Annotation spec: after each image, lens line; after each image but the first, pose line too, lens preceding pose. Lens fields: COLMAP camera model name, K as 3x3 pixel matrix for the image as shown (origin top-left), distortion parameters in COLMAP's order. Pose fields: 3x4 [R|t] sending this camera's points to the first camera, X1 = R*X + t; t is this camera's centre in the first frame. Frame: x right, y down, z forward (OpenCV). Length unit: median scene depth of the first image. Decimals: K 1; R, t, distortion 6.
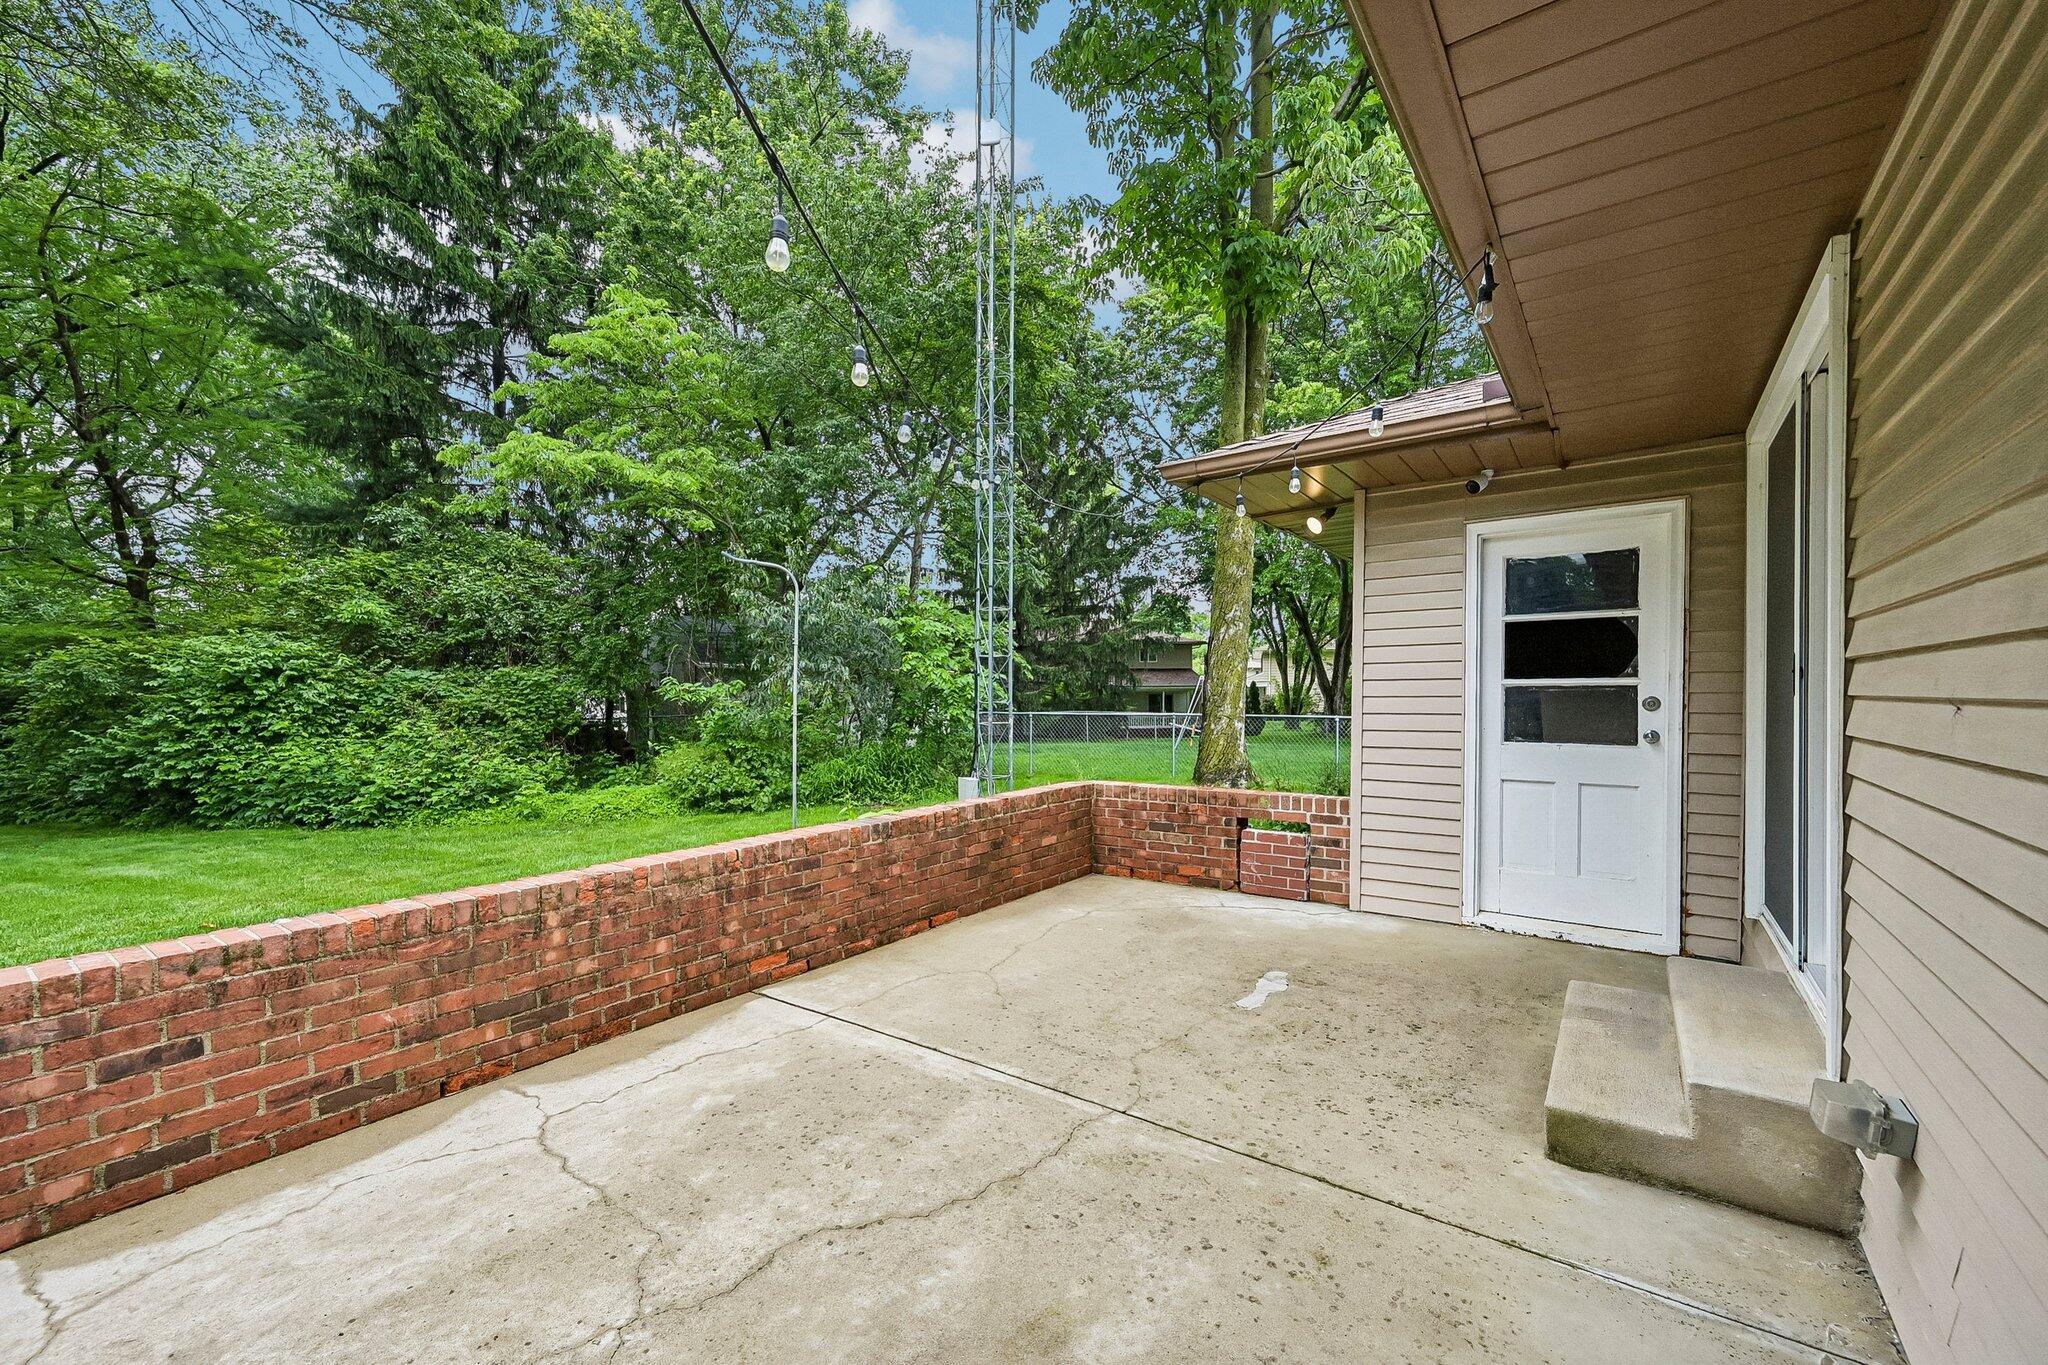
lens RADIAL K [[827.6, 0, 1026.1], [0, 827.6, 665.5], [0, 0, 1]] dist [-0.003045, -0.000427]
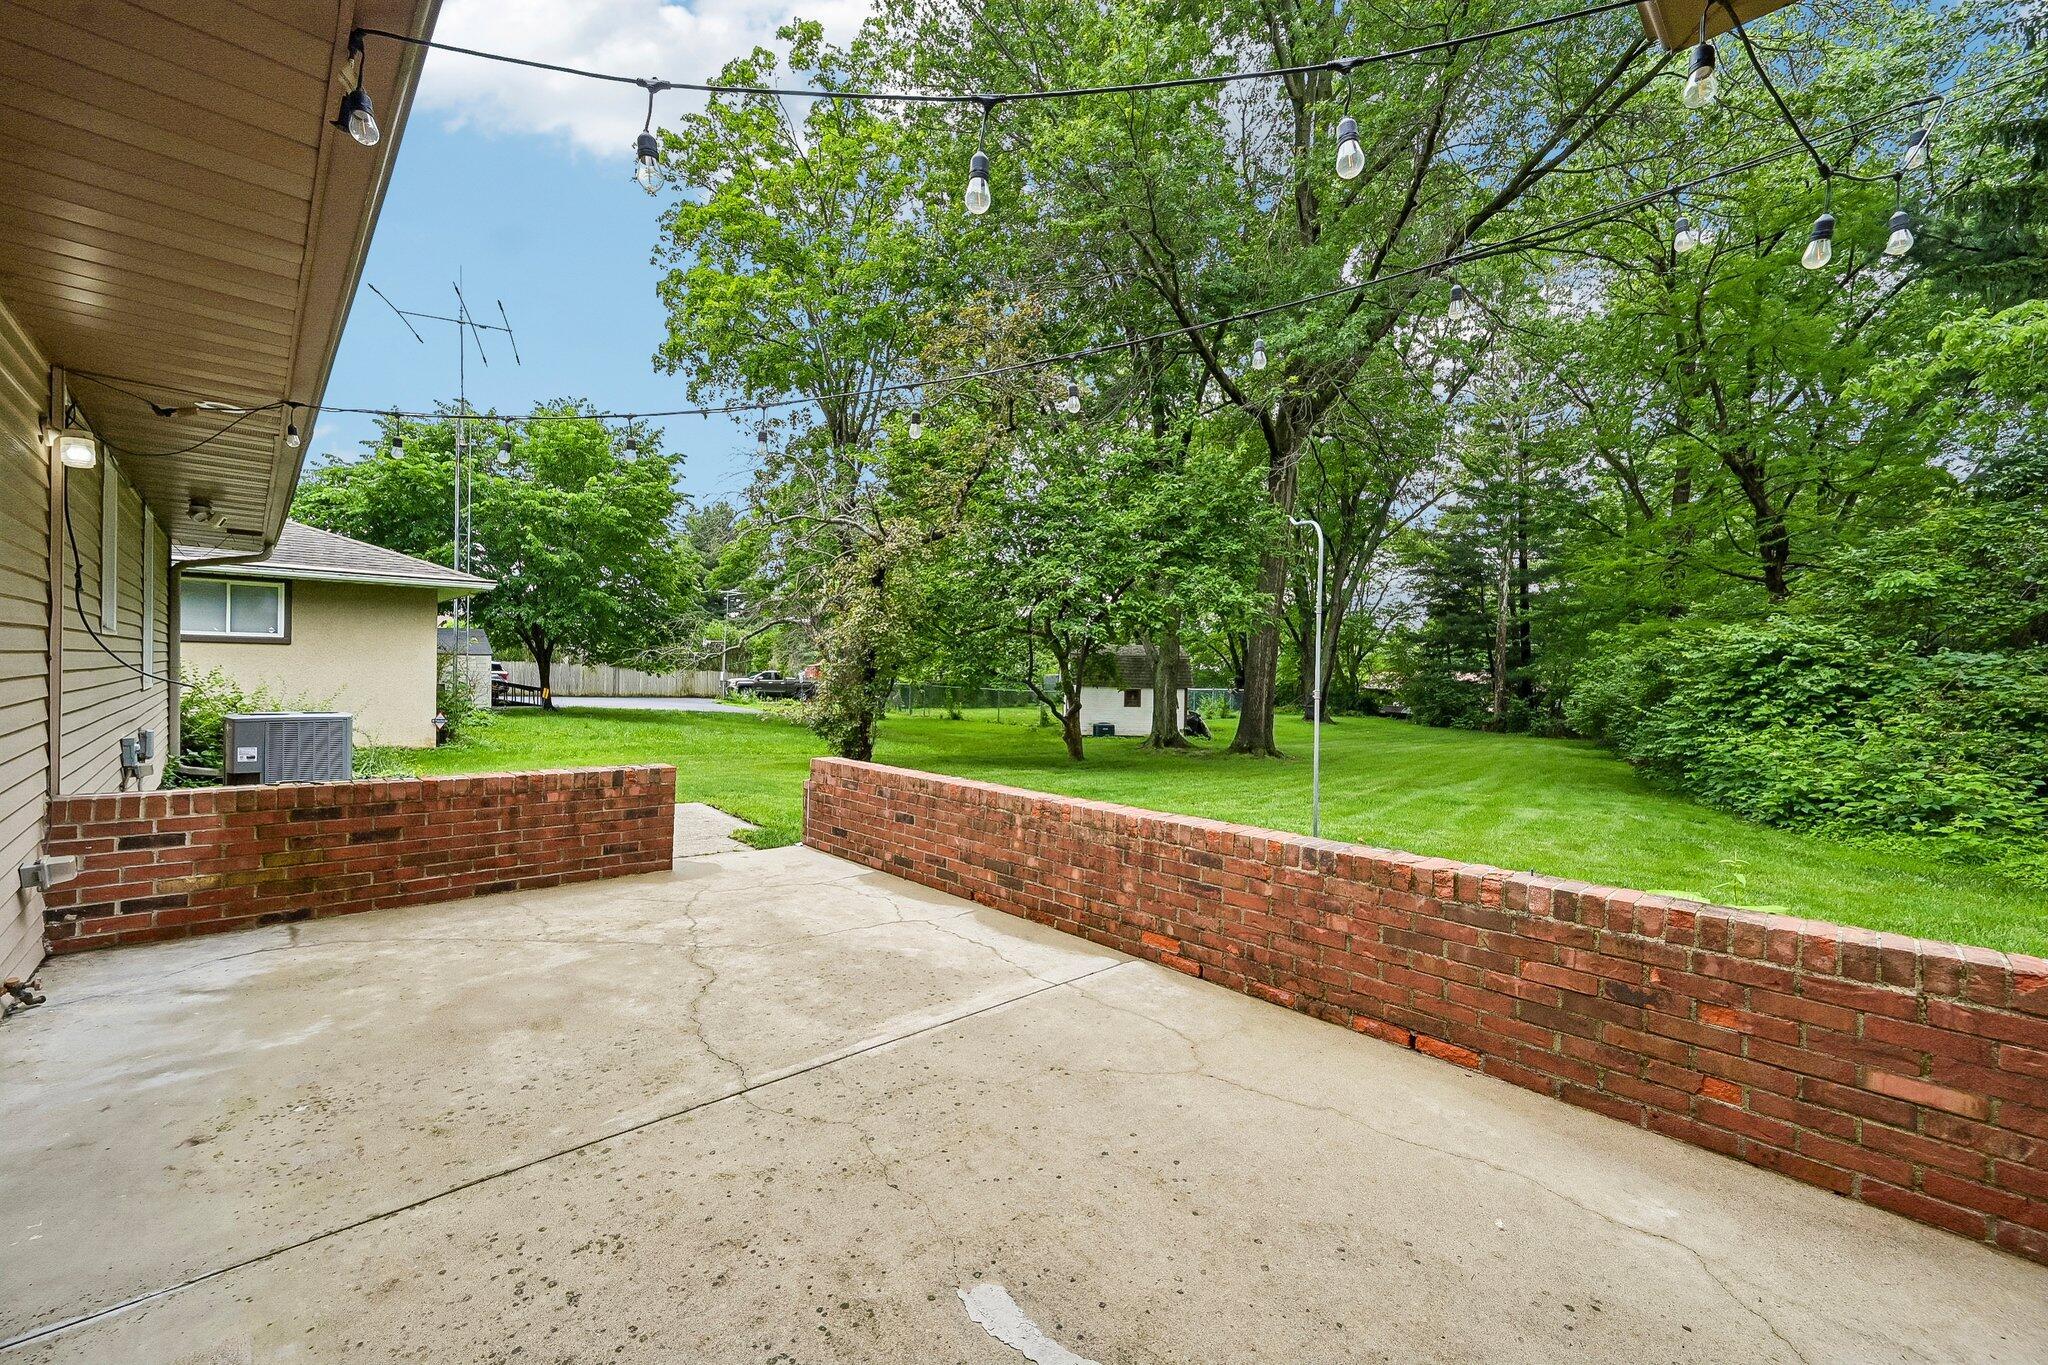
lens RADIAL K [[827.6, 0, 1026.1], [0, 827.6, 665.5], [0, 0, 1]] dist [-0.003045, -0.000427]
pose [[-0.181929, 0.000287, -0.983312, 0.791002], [0.011819, 0.999928, -0.001894, 0.035437], [0.983241, -0.011967, -0.181919, 1.185104]]
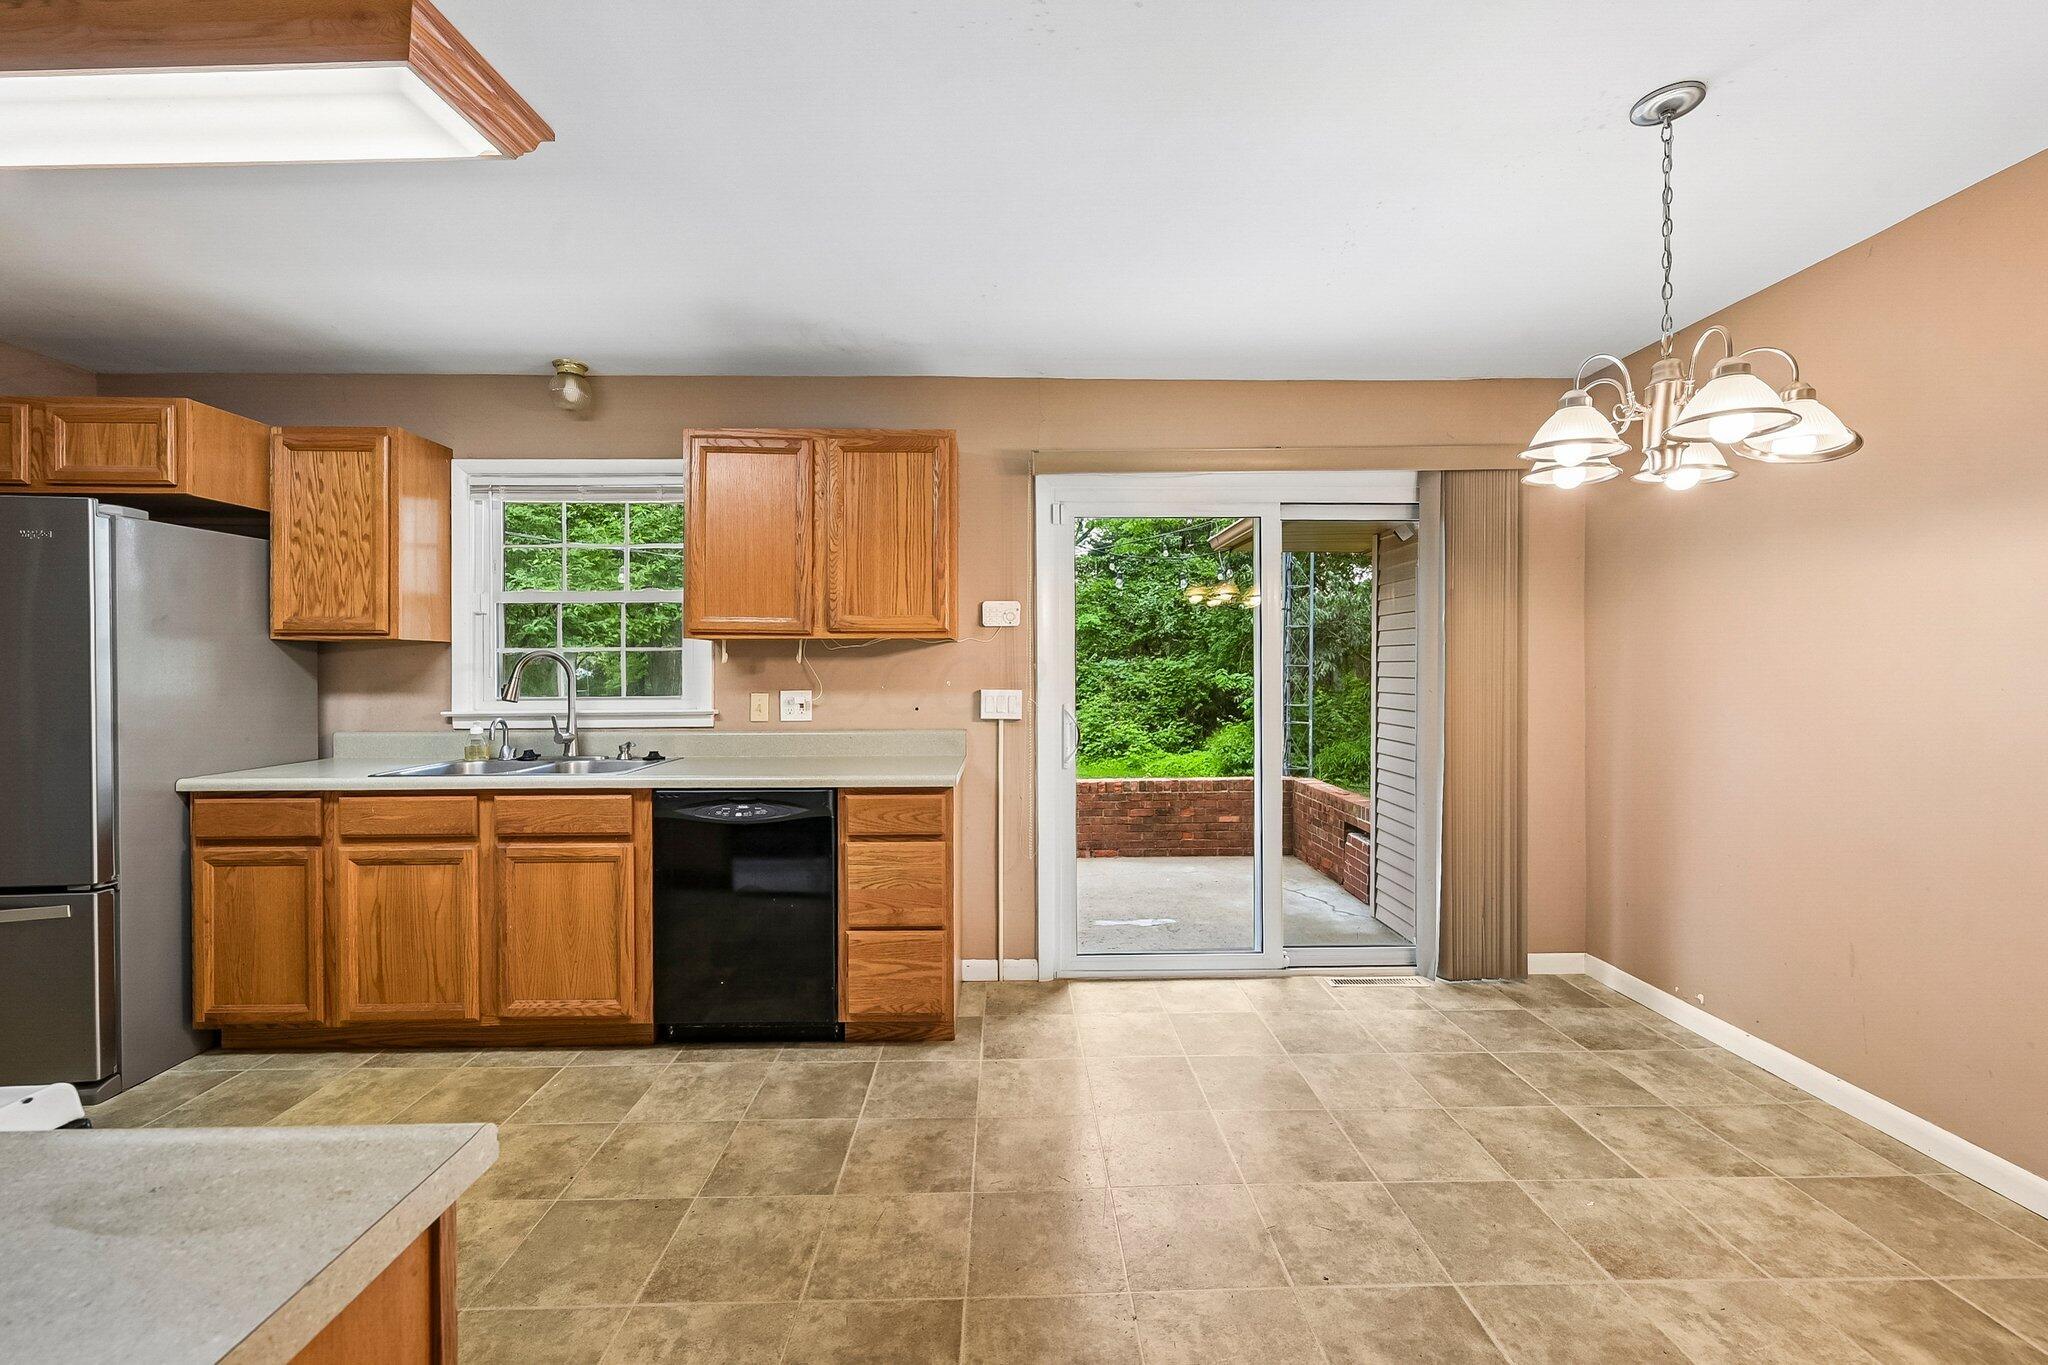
lens RADIAL K [[827.6, 0, 1026.1], [0, 827.6, 665.5], [0, 0, 1]] dist [-0.003045, -0.000427]
pose [[0.599048, 0.002950, -0.800708, 1.495373], [0.028166, 0.999297, 0.024754, -0.114062], [0.800218, -0.037381, 0.598543, -0.012209]]
